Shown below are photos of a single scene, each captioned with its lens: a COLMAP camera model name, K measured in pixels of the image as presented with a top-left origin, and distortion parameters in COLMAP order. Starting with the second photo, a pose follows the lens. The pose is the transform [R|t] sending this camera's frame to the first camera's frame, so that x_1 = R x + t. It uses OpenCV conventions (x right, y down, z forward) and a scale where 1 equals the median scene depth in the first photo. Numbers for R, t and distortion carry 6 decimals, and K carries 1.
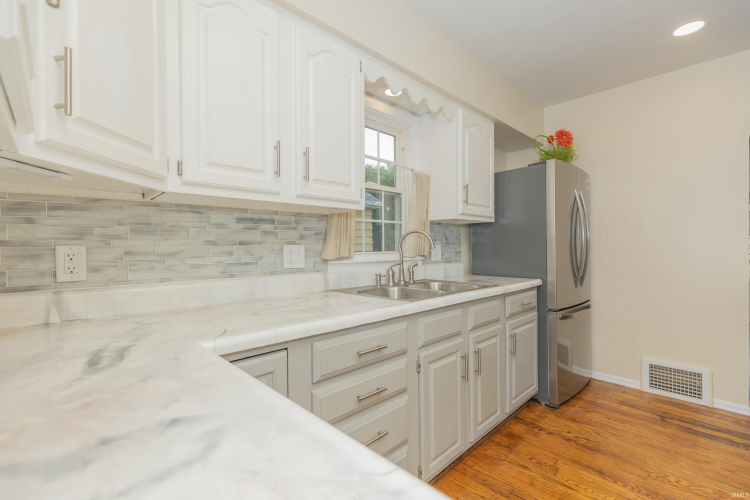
lens RADIAL K [[339.3, 0, 369.7], [0, 339.3, 248.6], [0, 0, 1]] dist [0.000400, 0.000088]
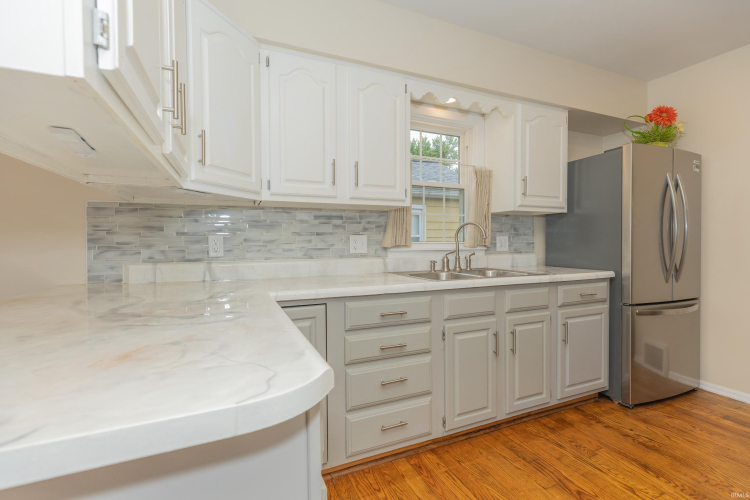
lens RADIAL K [[332.5, 0, 360.6], [0, 332.5, 247.8], [0, 0, 1]] dist [-0.003187, -0.000254]
pose [[0.932677, 0.009951, -0.360575, 0.241593], [-0.003872, 0.999838, 0.017577, 0.014207], [0.360691, -0.014997, 0.932565, -0.170517]]
